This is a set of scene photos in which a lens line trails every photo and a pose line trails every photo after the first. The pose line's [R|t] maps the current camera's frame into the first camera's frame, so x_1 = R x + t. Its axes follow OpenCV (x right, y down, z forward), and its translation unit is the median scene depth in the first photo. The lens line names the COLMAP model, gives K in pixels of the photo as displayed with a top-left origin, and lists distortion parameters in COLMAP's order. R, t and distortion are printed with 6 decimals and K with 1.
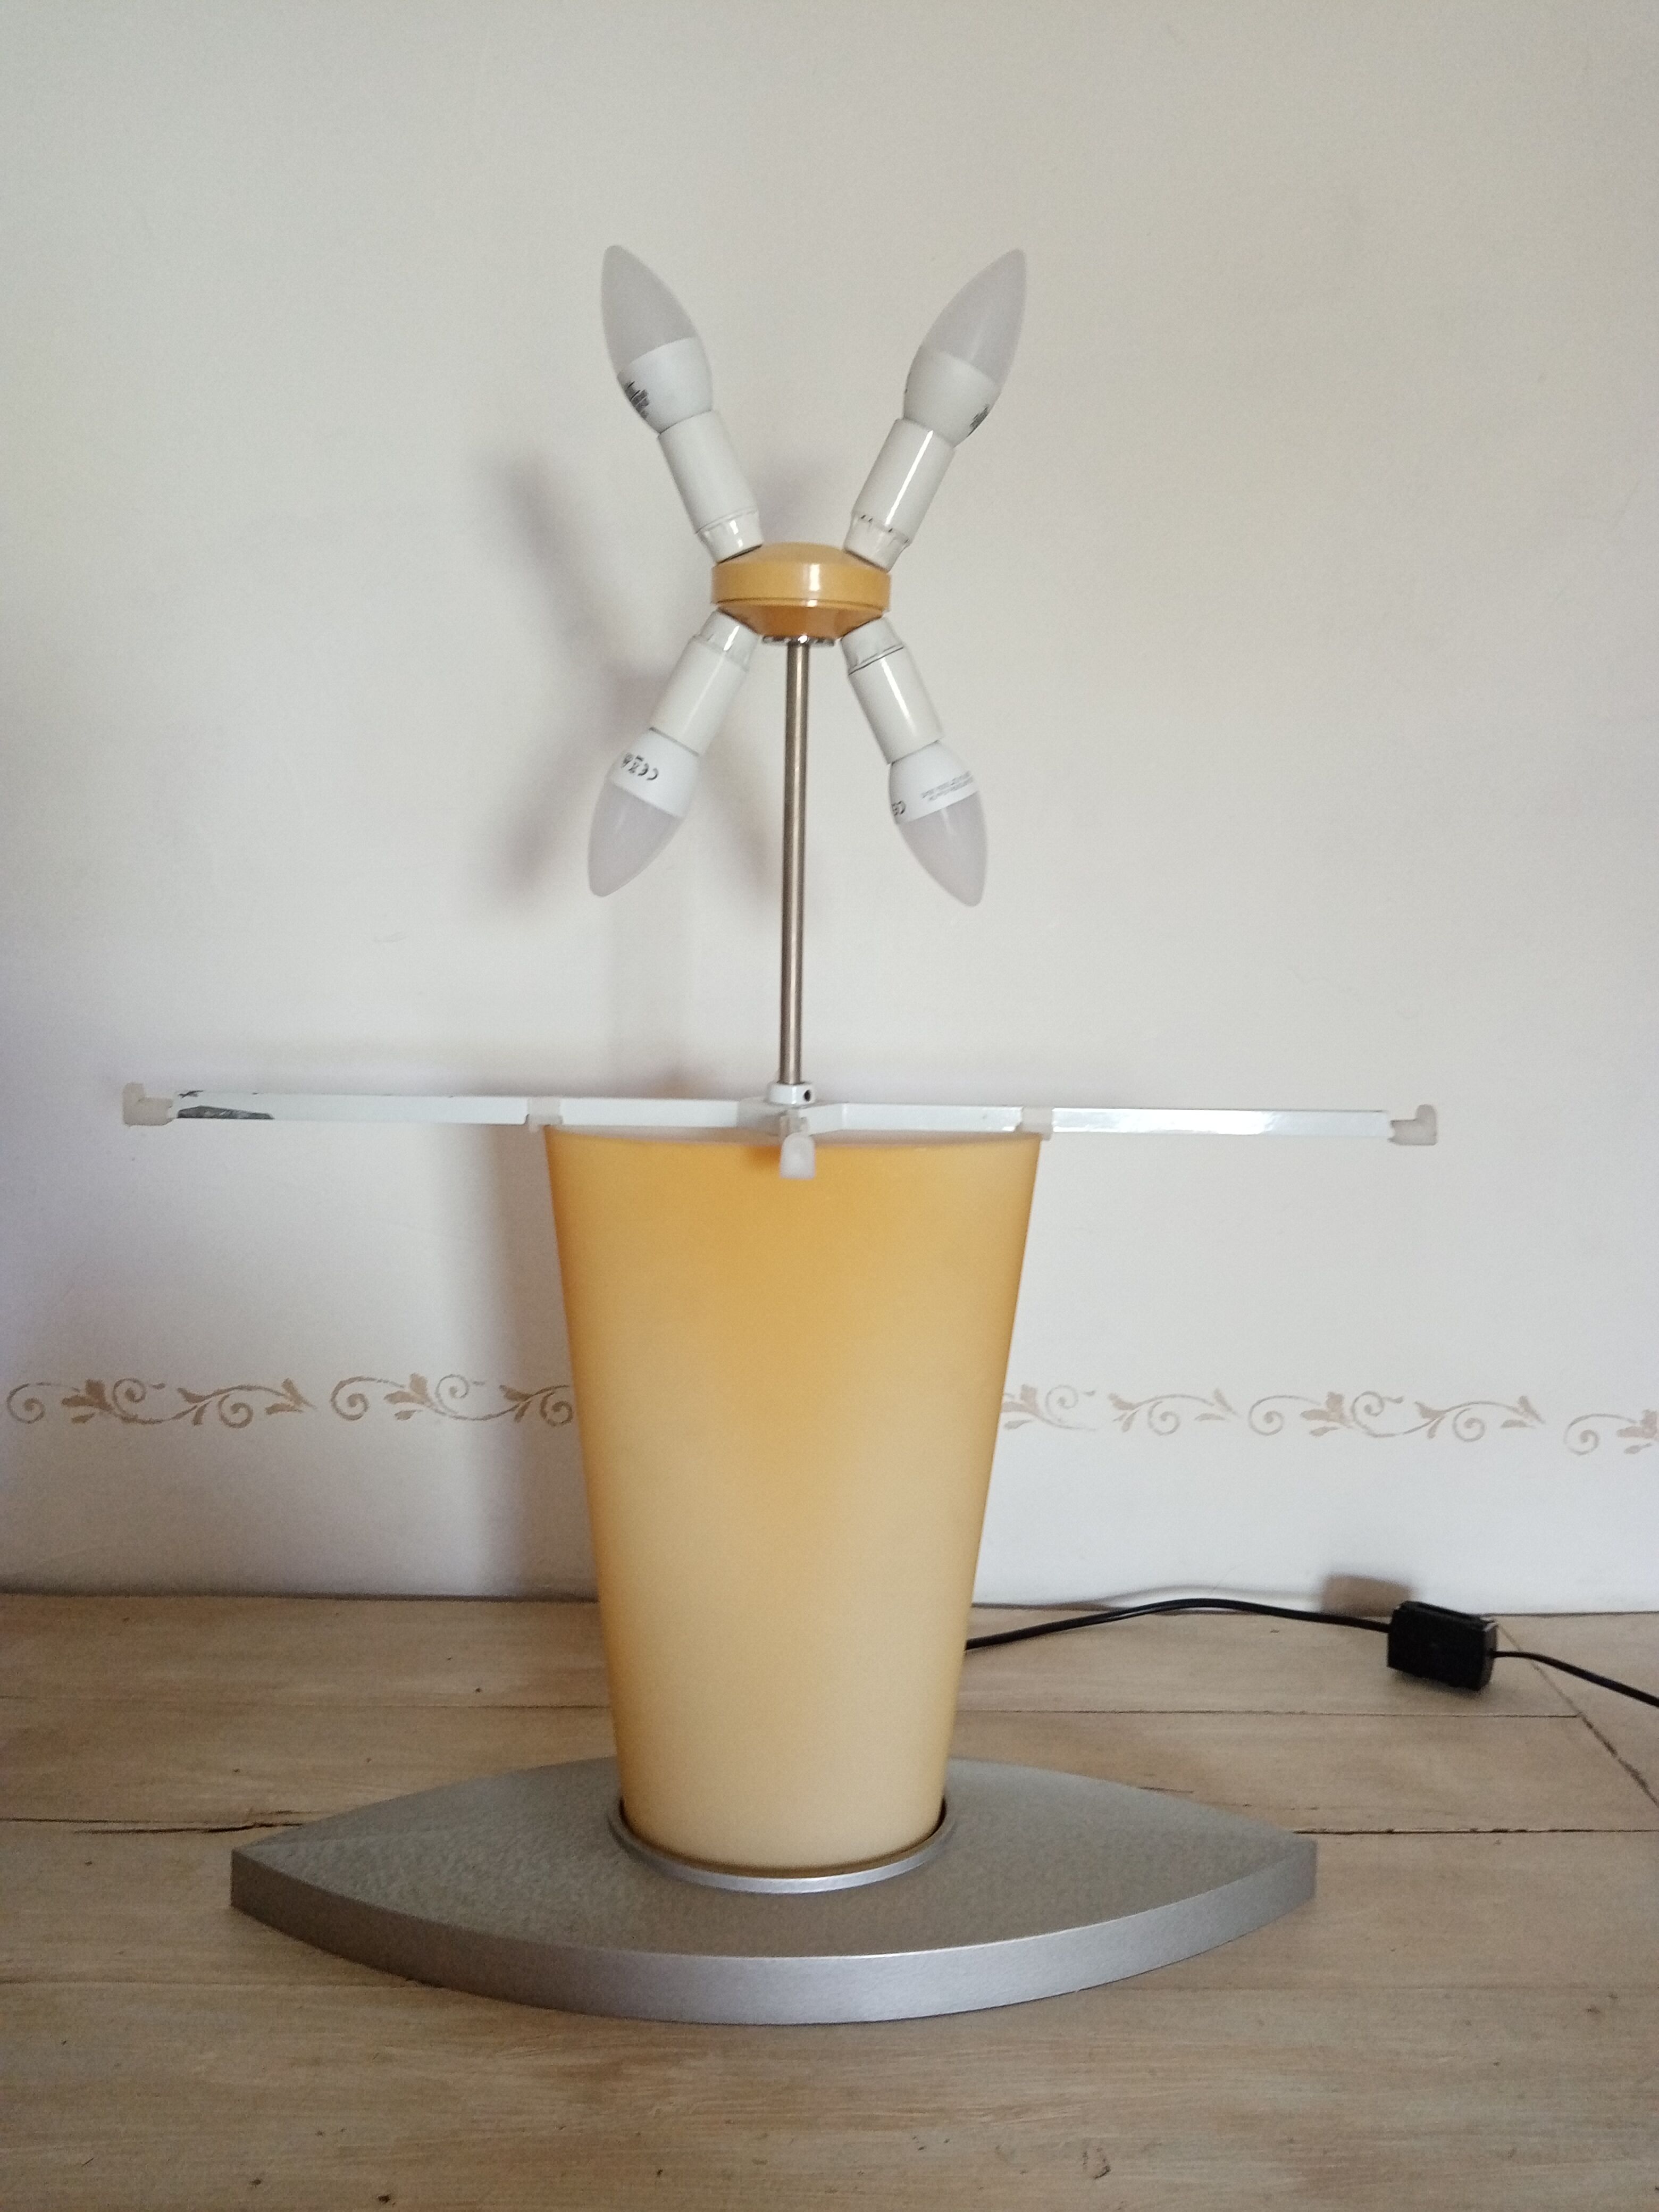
lens RADIAL K [[1655.7, 0, 819.7], [0, 1655.7, 1123.6], [0, 0, 1]] dist [0.012709, -0.029649]
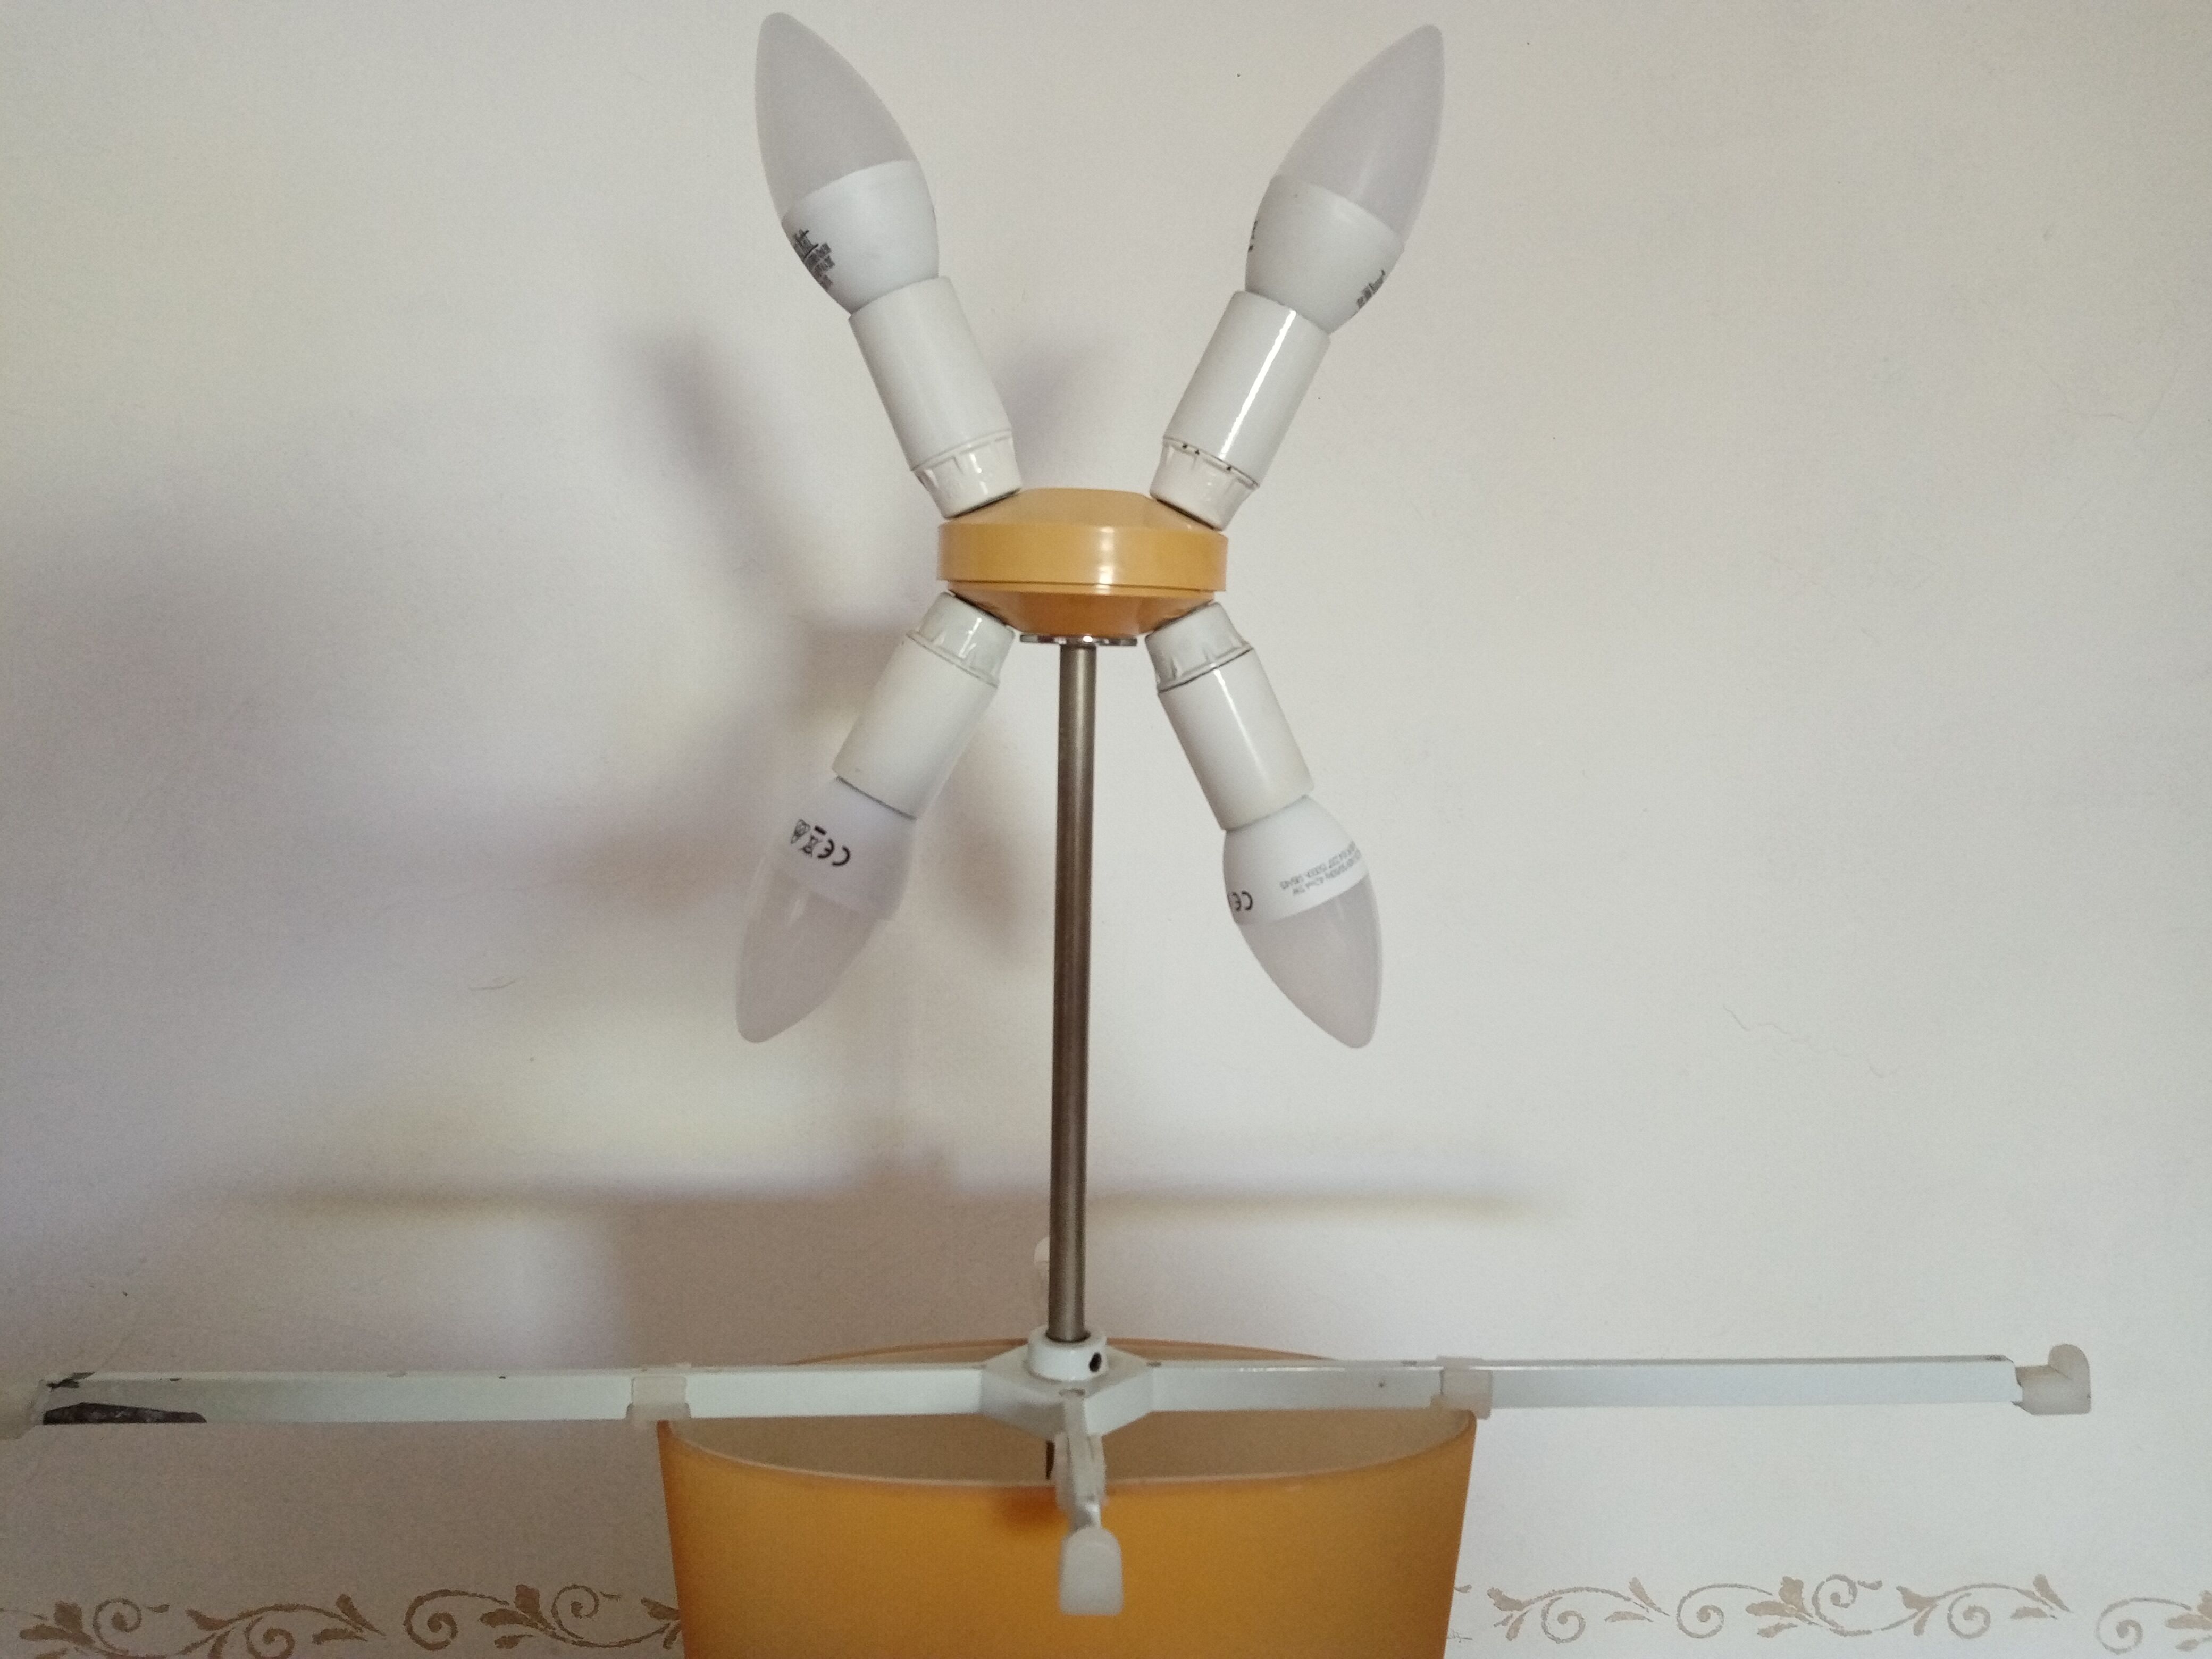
lens RADIAL K [[1655.7, 0, 1104.0], [0, 1655.7, 847.2], [0, 0, 1]] dist [0.012709, -0.029649]
pose [[0.999444, -0.006109, 0.032788, -0.022751], [0.008427, 0.997438, -0.071035, -0.160226], [-0.032270, 0.071271, 0.996935, 0.367263]]
